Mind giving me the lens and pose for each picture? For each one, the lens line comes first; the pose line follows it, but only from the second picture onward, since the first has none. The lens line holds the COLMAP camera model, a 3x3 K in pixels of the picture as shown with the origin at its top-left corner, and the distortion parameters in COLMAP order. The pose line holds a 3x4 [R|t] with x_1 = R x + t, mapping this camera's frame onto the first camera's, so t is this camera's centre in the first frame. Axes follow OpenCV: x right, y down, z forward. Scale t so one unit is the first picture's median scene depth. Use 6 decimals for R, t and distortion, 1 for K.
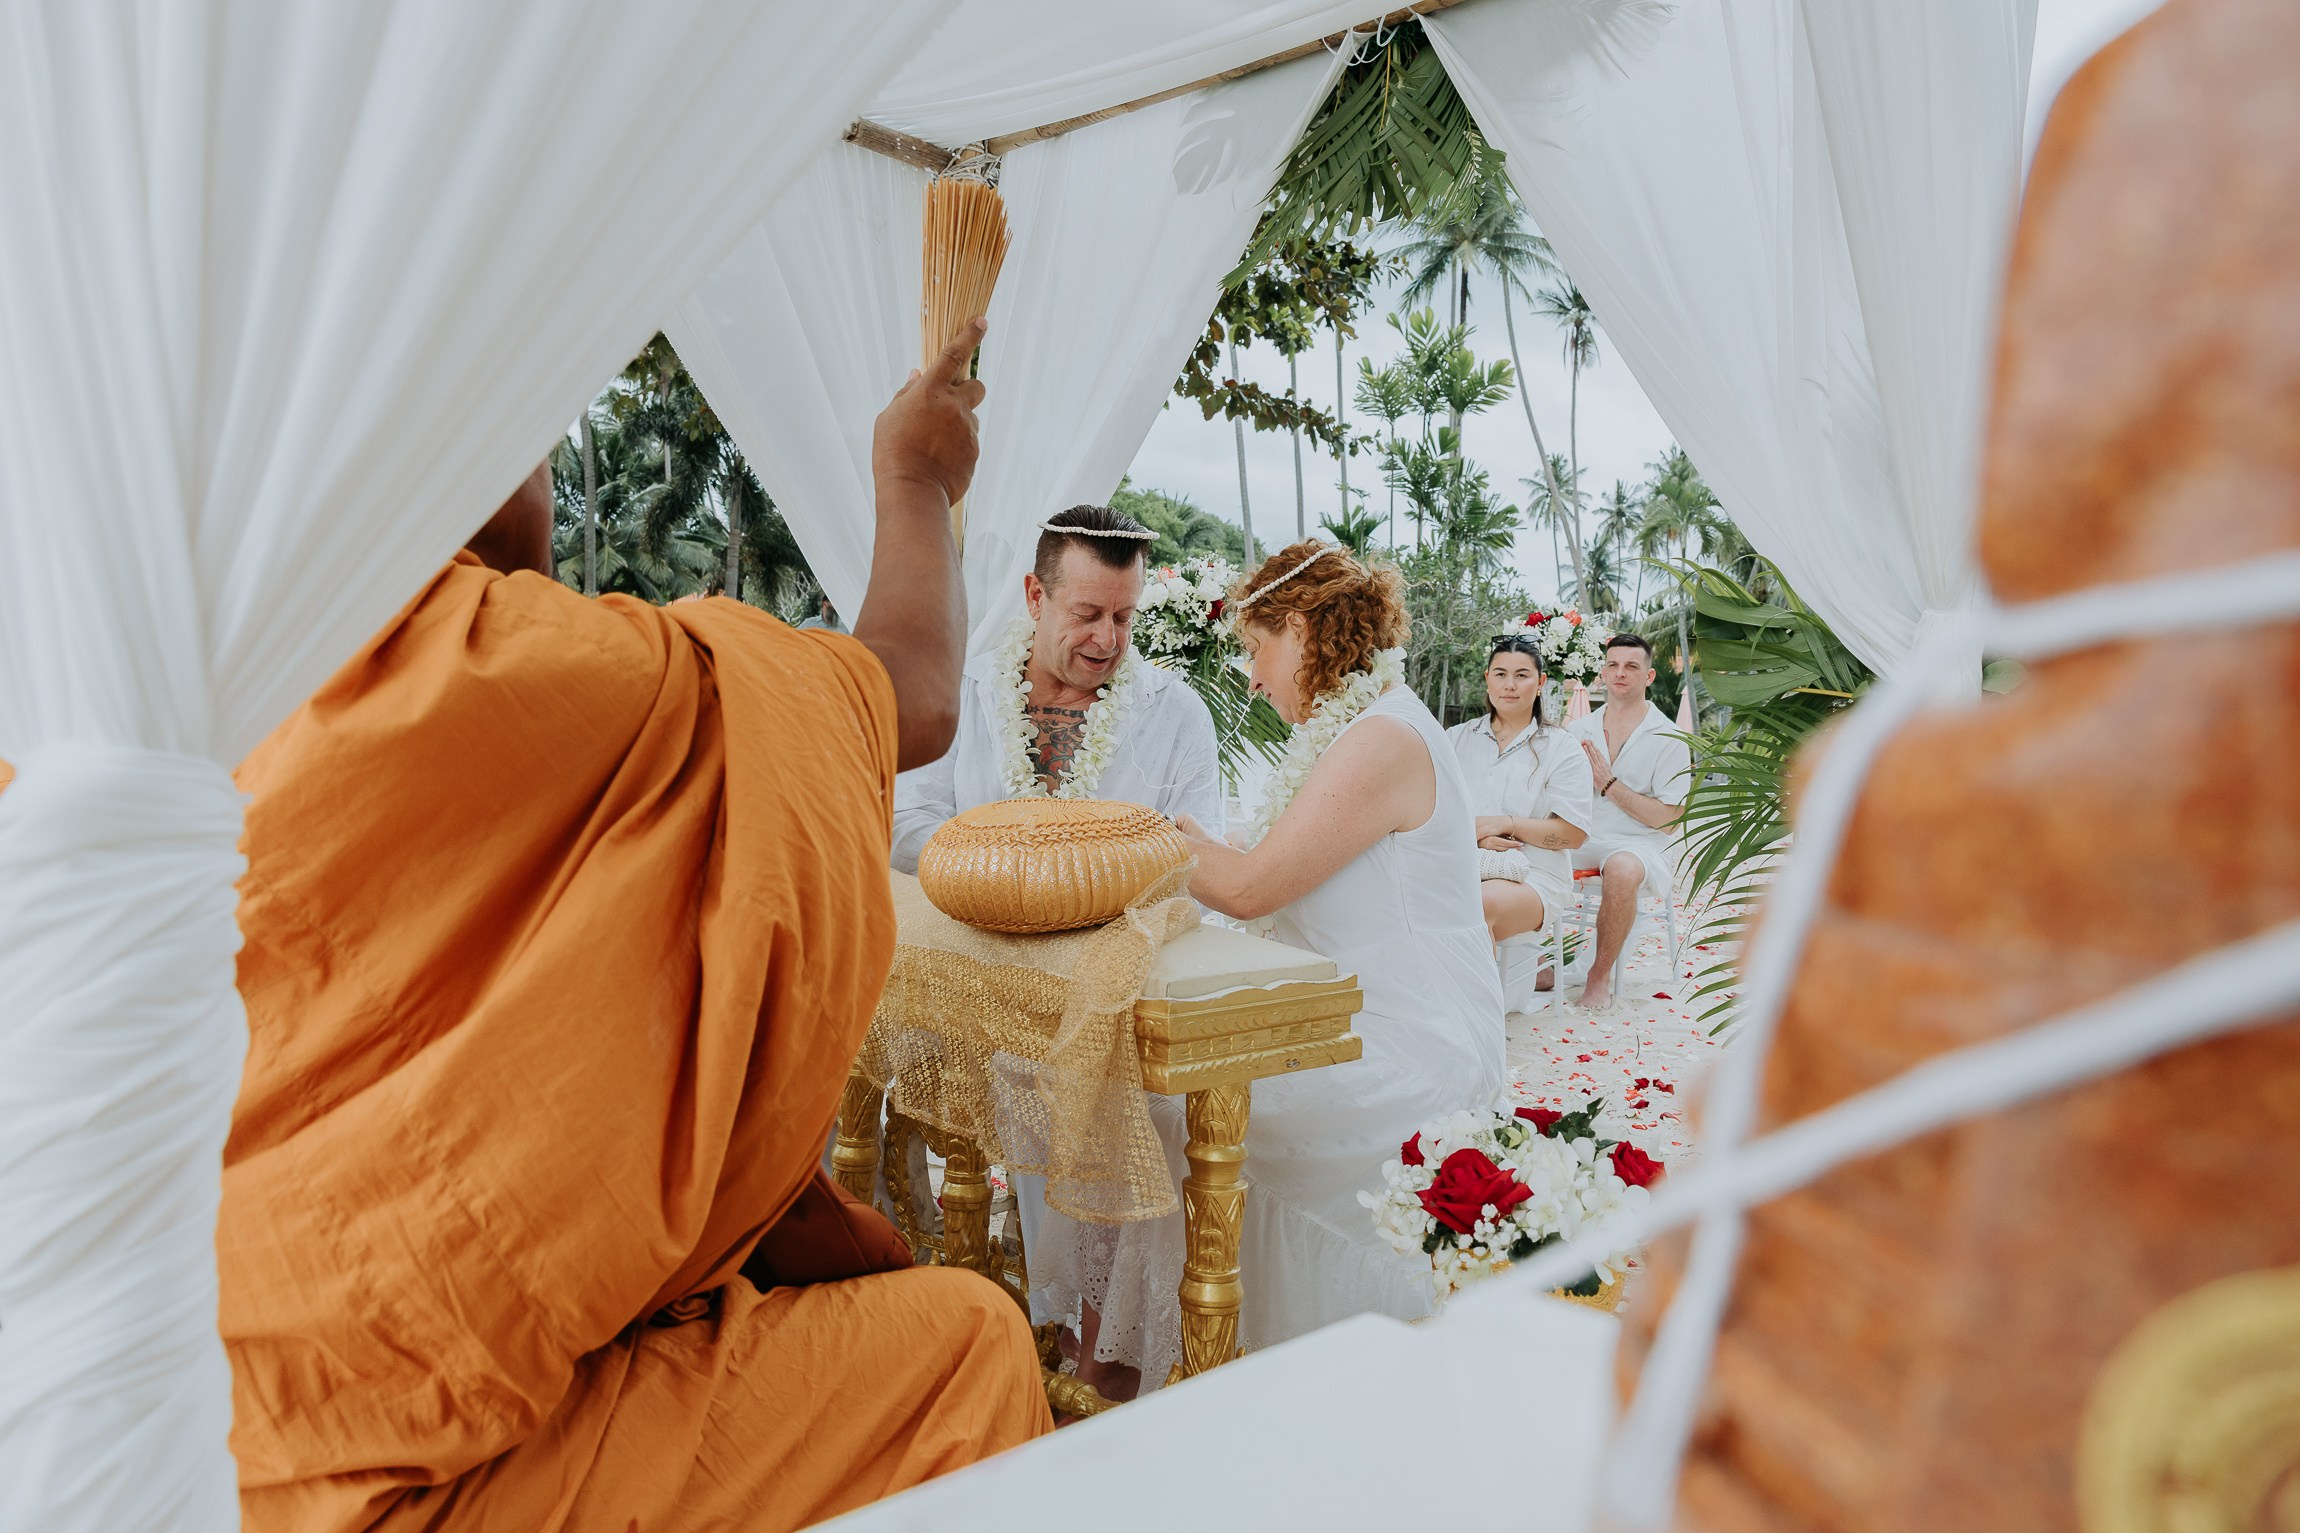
lens RADIAL K [[1529.9, 0, 1168.4], [0, 1529.9, 846.8], [0, 0, 1]] dist [-0.005027, 0.003888]
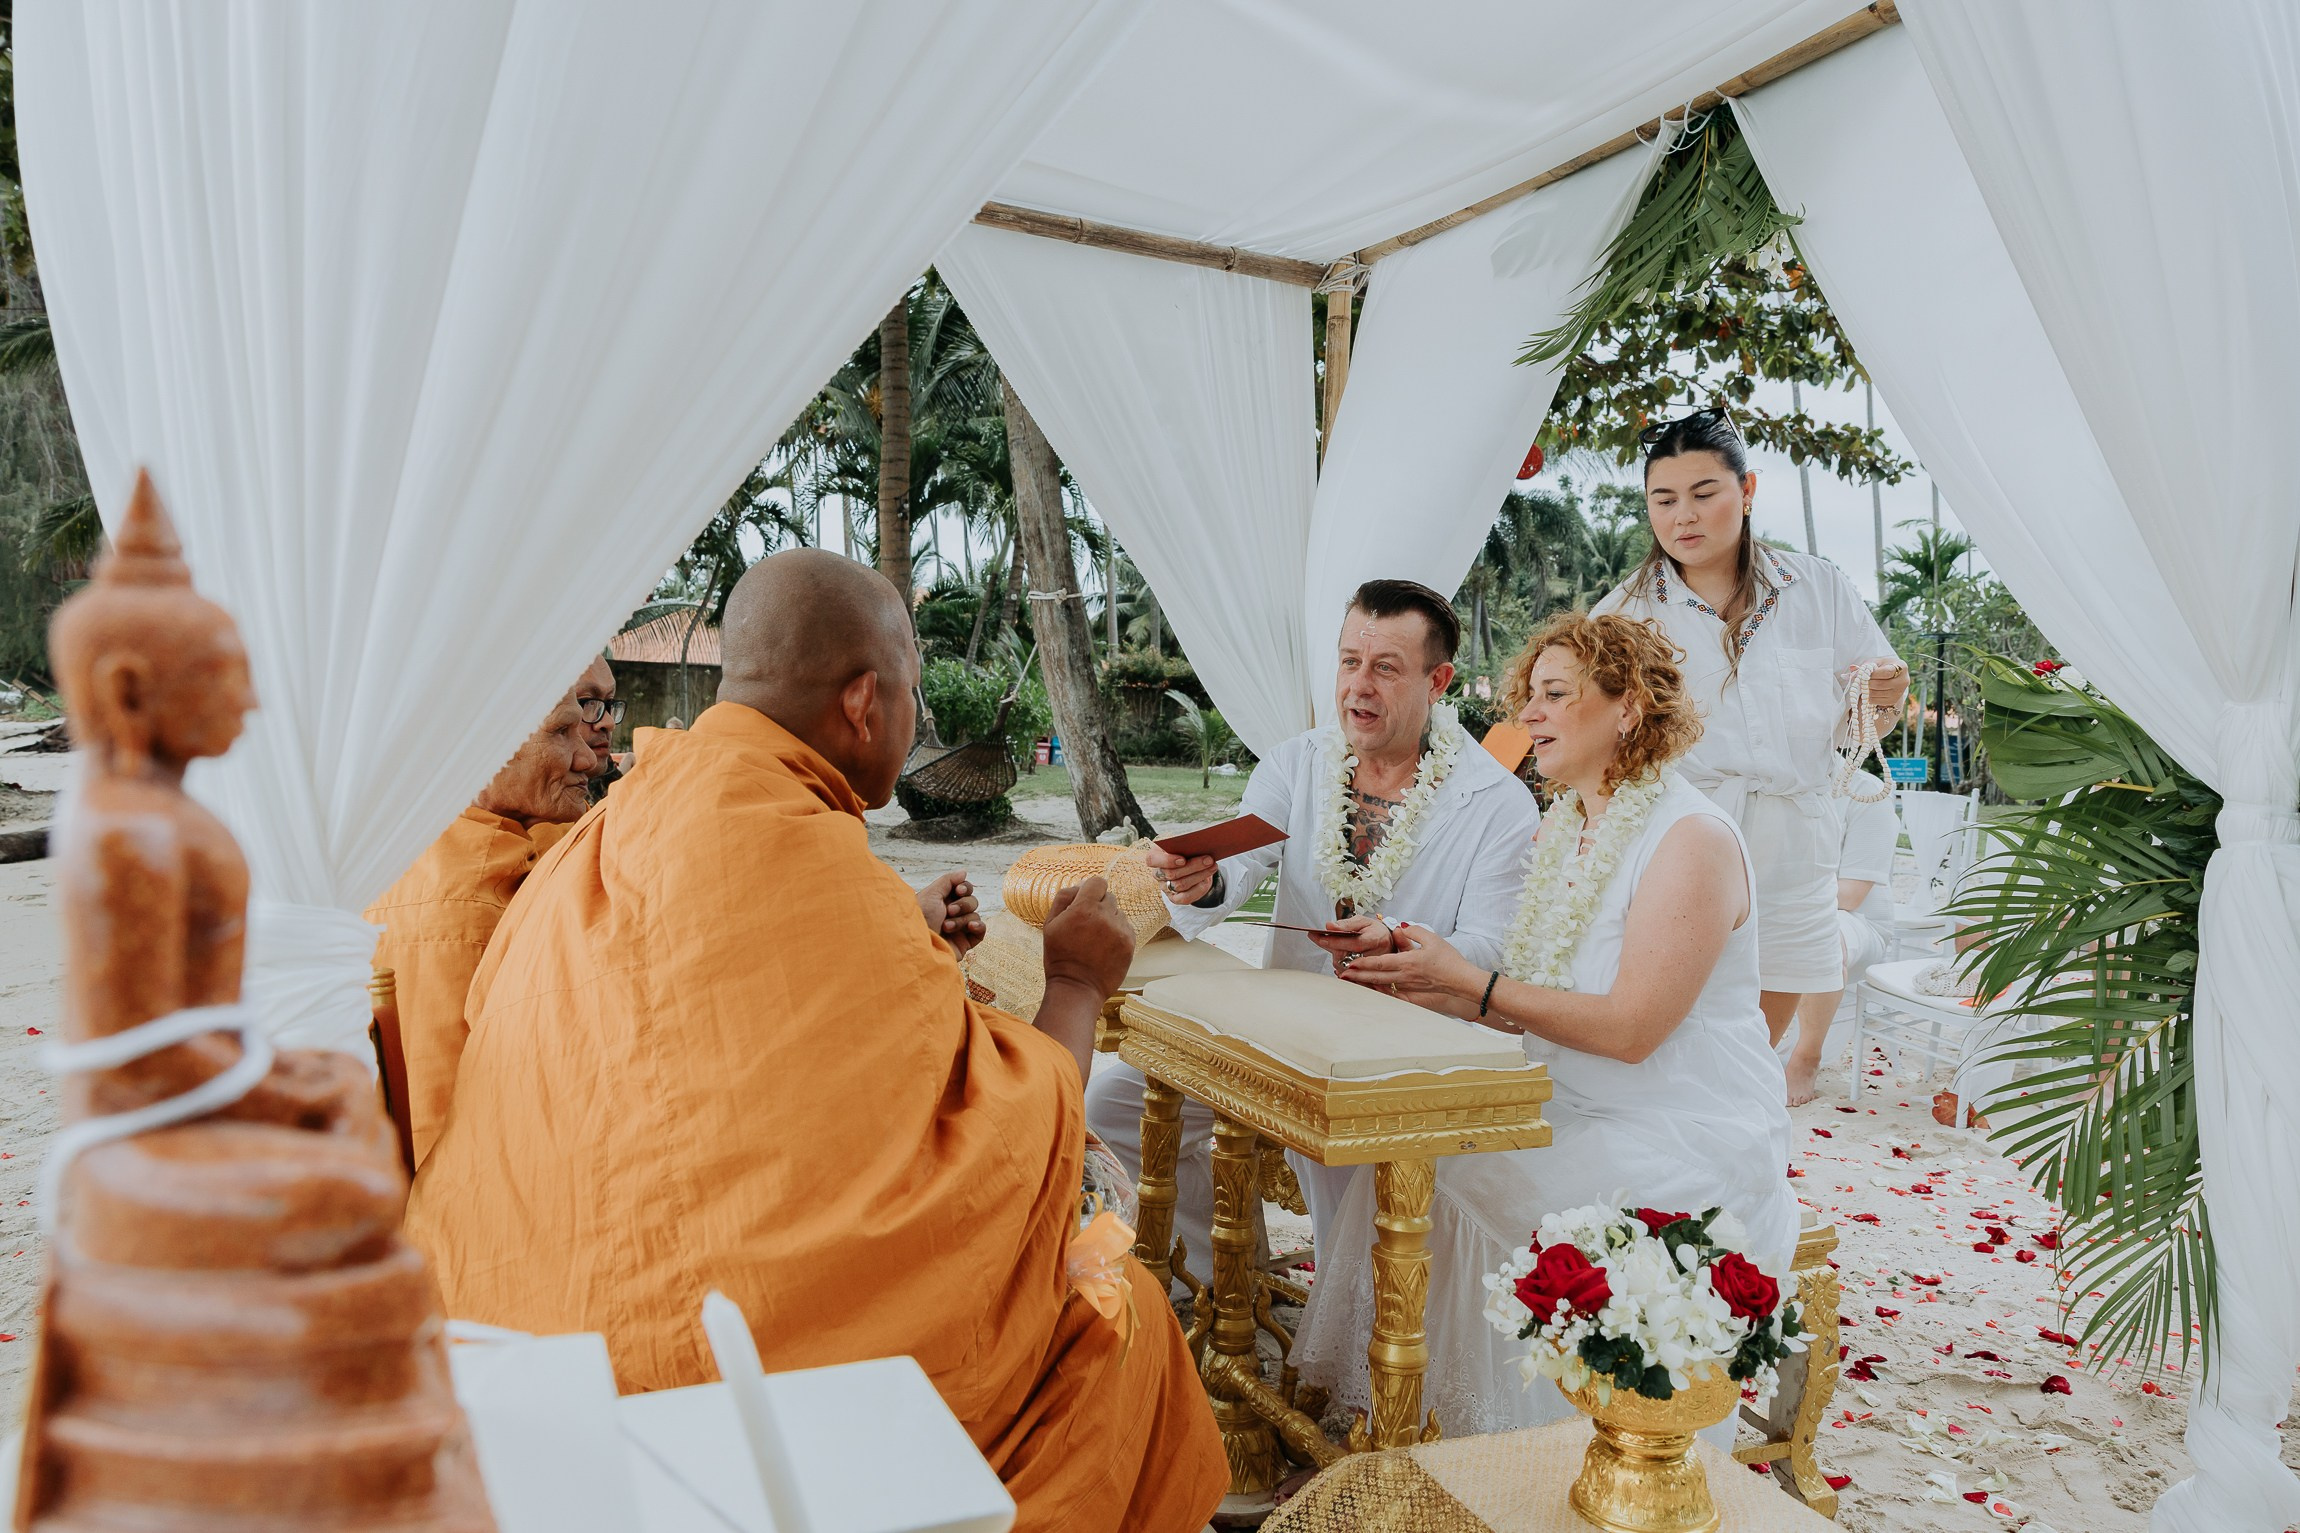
lens RADIAL K [[1529.9, 0, 1186.4], [0, 1529.9, 861.2], [0, 0, 1]] dist [-0.005027, 0.003888]
pose [[0.941063, 0.022968, -0.337449, 0.245951], [-0.028426, 0.999533, -0.011242, -0.036509], [0.337034, 0.020171, 0.941277, -0.061599]]
